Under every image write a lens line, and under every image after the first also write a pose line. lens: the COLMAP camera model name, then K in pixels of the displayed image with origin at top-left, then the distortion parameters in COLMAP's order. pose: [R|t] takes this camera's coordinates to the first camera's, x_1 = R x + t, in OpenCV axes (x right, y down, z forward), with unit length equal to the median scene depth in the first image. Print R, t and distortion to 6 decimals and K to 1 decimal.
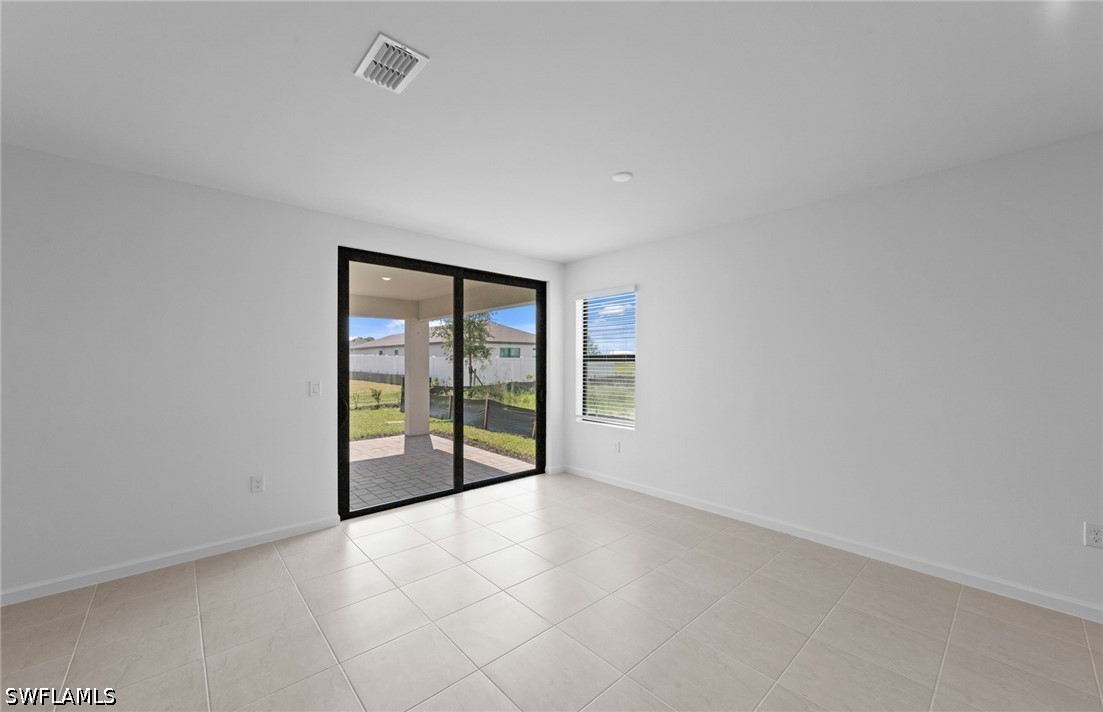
lens RADIAL K [[420.7, 0, 549.2], [0, 420.7, 359.5], [0, 0, 1]] dist [0.000821, 0.000039]
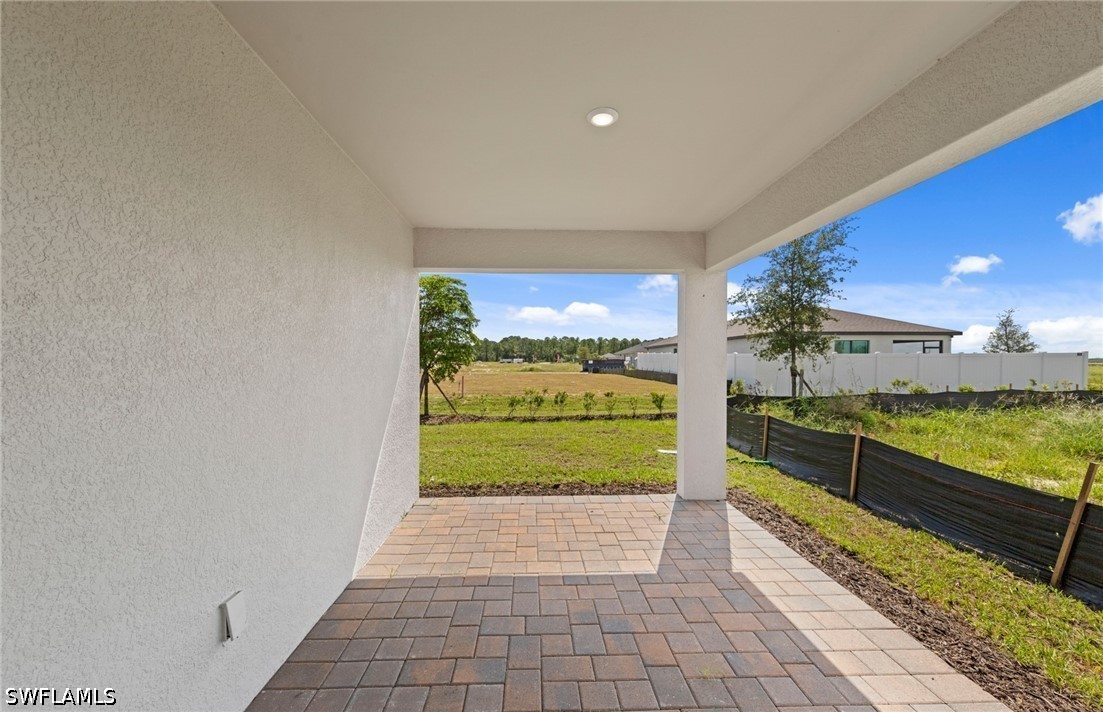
lens RADIAL K [[417.8, 0, 544.7], [0, 417.8, 364.0], [0, 0, 1]] dist [0.001513, 0.000053]
pose [[0.767656, 0.006923, -0.640824, -0.065545], [0.000258, 0.999938, 0.011112, 0.005739], [0.640862, -0.008695, 0.767607, 0.237810]]
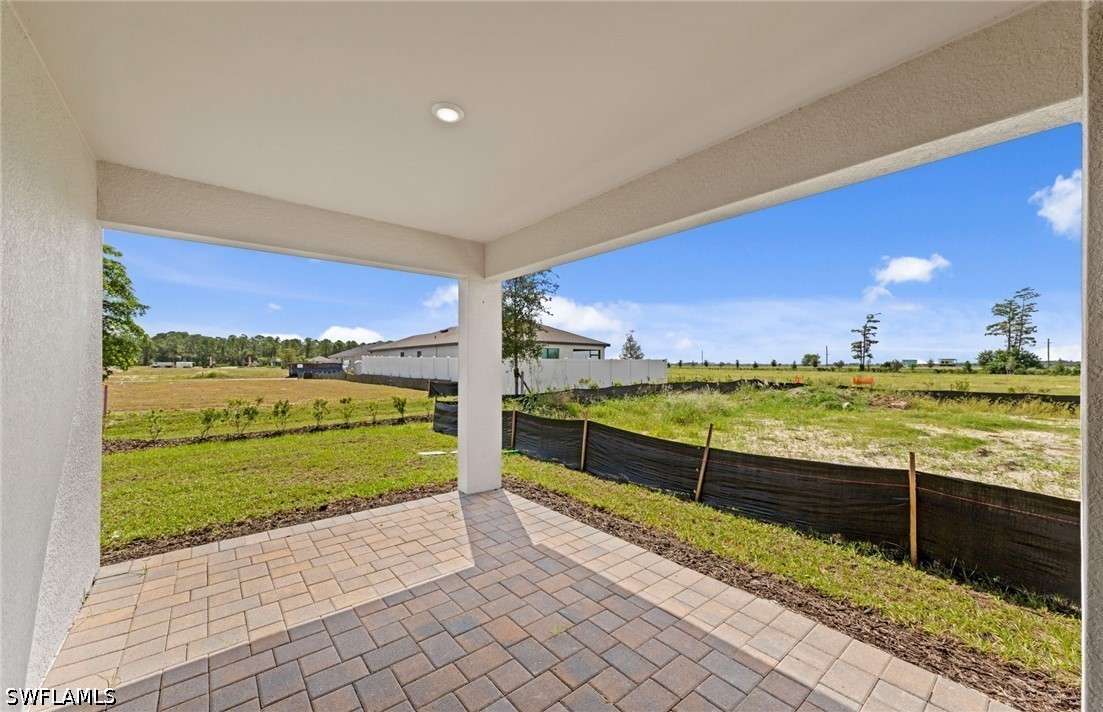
lens RADIAL K [[417.8, 0, 544.7], [0, 417.8, 364.0], [0, 0, 1]] dist [0.001513, 0.000053]
pose [[0.998886, 0.002904, -0.047107, -0.098692], [-0.002892, 0.999996, 0.000327, 0.007494], [0.047108, -0.000190, 0.998890, 0.223501]]
